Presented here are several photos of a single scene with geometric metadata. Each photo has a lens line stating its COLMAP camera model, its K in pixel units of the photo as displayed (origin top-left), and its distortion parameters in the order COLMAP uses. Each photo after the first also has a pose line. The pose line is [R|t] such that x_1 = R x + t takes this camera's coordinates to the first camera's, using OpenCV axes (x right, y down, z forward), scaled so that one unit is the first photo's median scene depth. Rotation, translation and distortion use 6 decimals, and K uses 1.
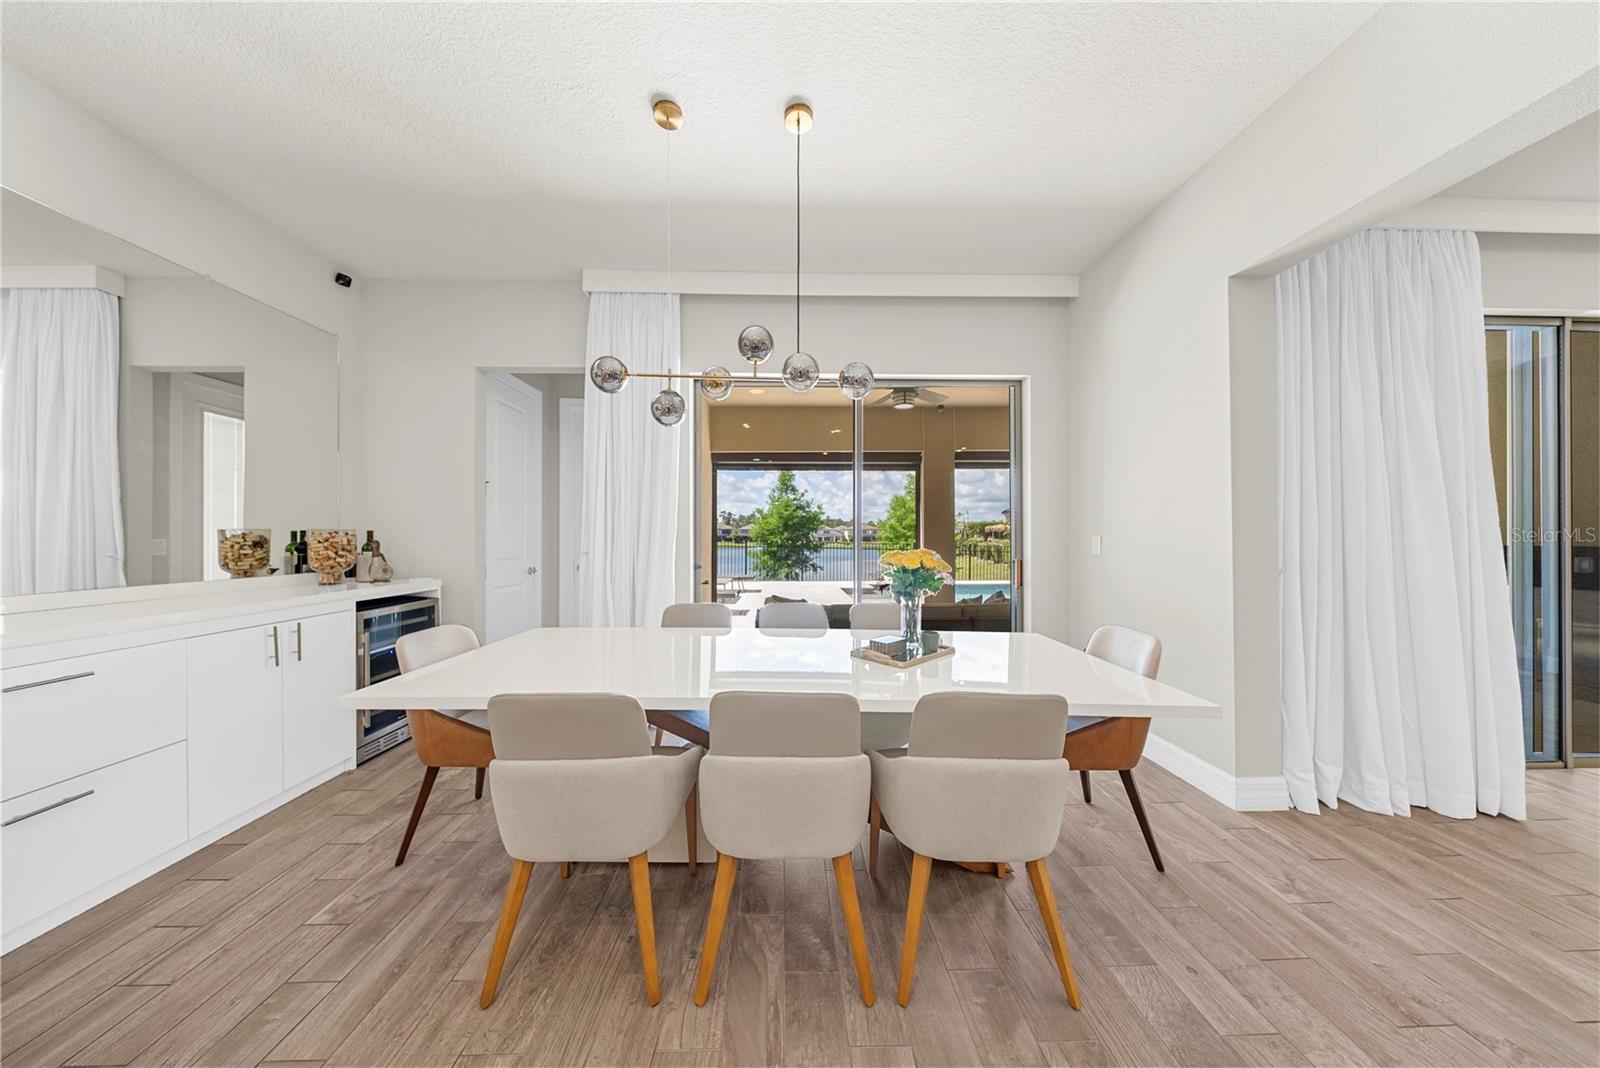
lens RADIAL K [[466.7, 0, 796.8], [0, 466.7, 536.7], [0, 0, 1]] dist [-0.004202, -0.000100]
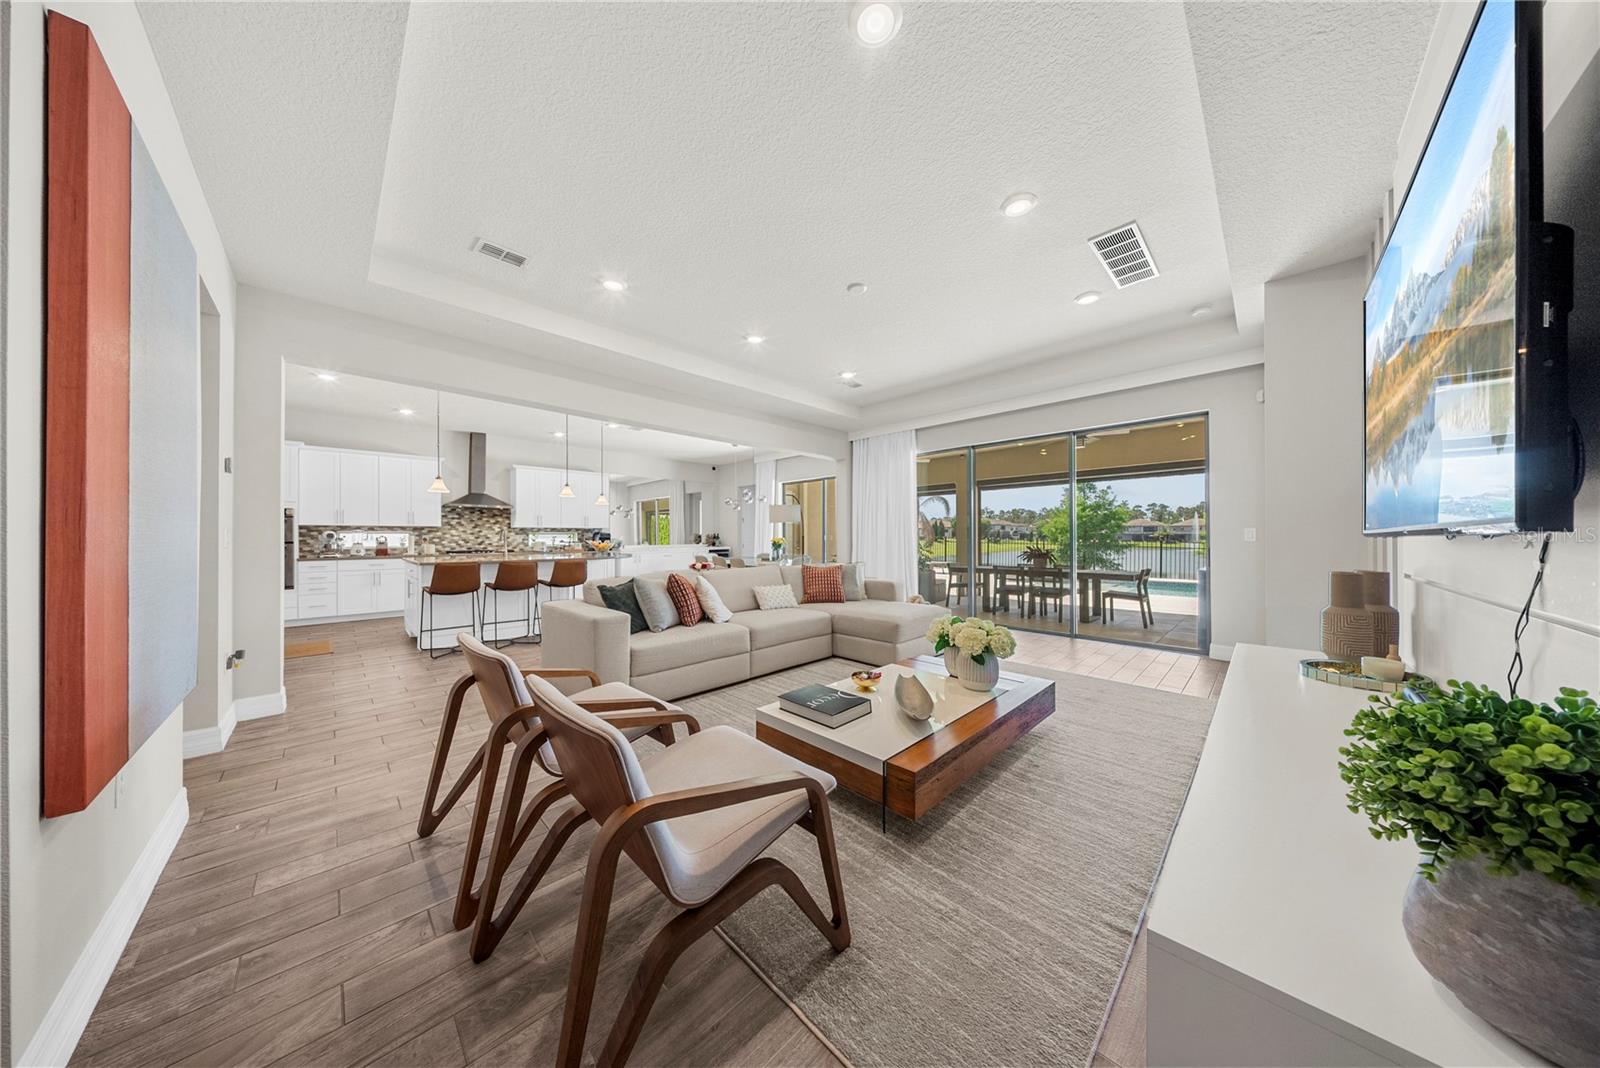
lens RADIAL K [[468.5, 0, 796.1], [0, 468.5, 536.1], [0, 0, 1]] dist [-0.000458, -0.000115]
pose [[0.683832, -0.002986, -0.729633, 0.631601], [0.003858, 0.999992, -0.000477, 0.003656], [0.729629, -0.002489, 0.683839, -0.315116]]
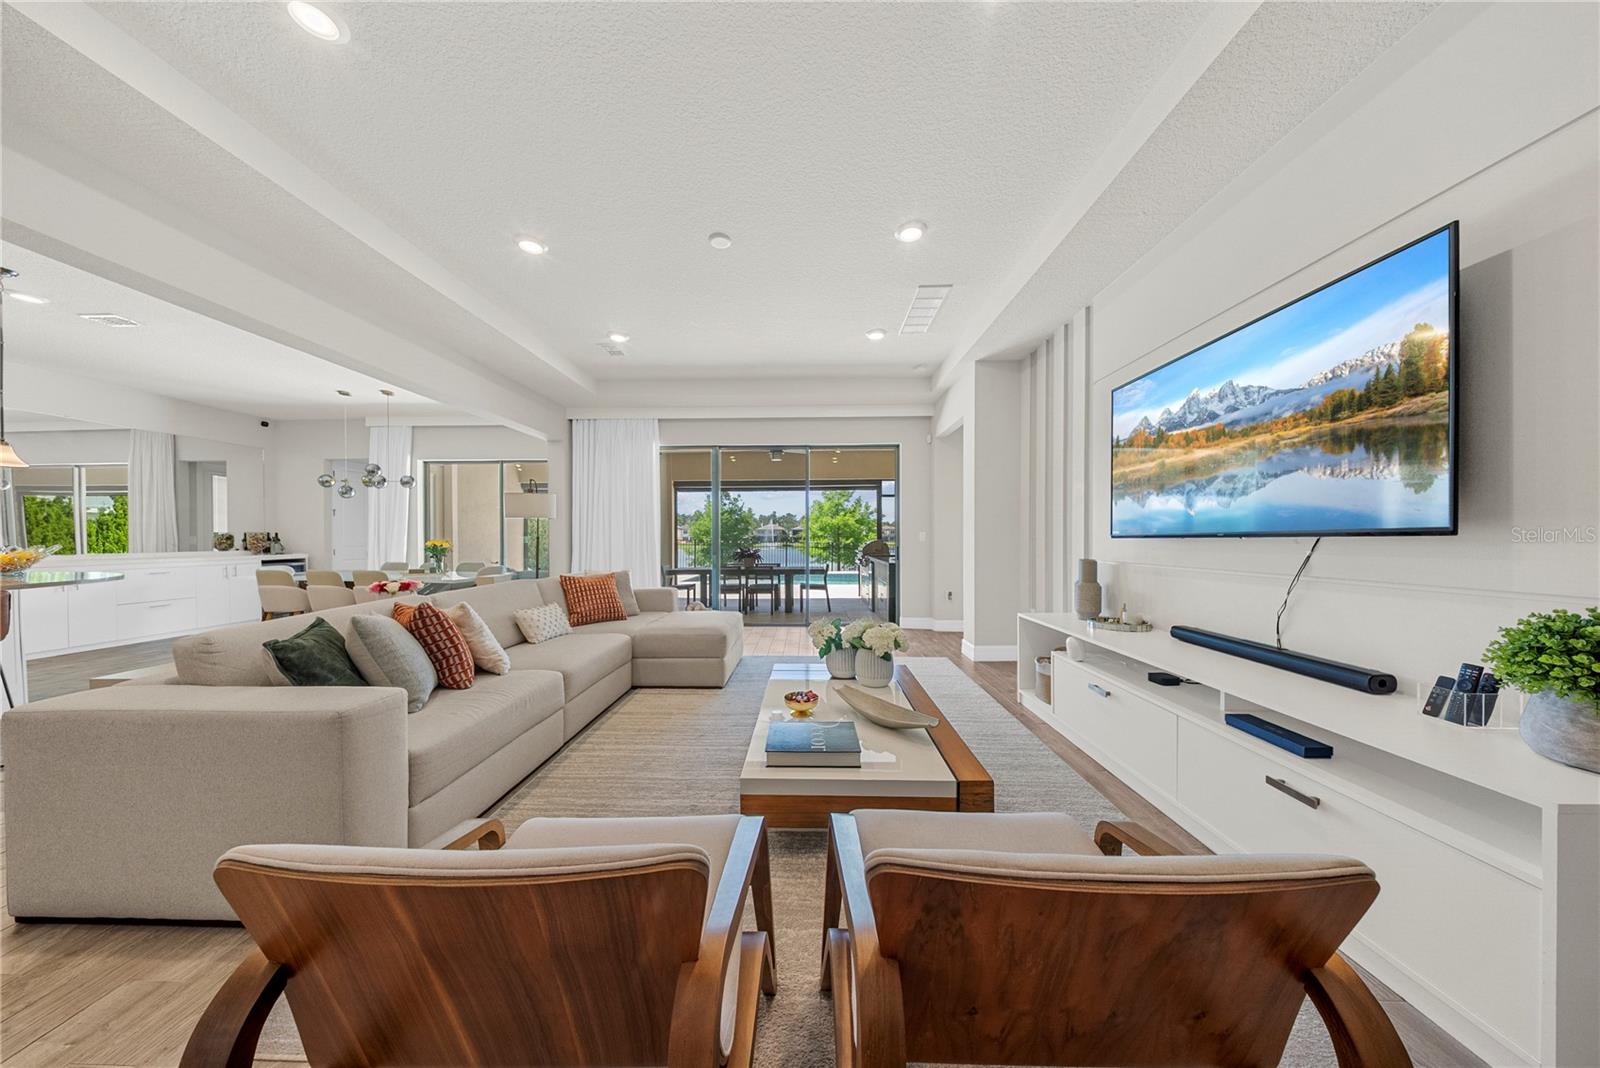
lens RADIAL K [[475.8, 0, 798.5], [0, 475.8, 541.6], [0, 0, 1]] dist [-0.004218, -0.000033]
pose [[0.998804, -0.001703, -0.048868, 0.488856], [0.002173, 0.999952, 0.009561, 0.004008], [0.048850, -0.009655, 0.998759, -0.334962]]
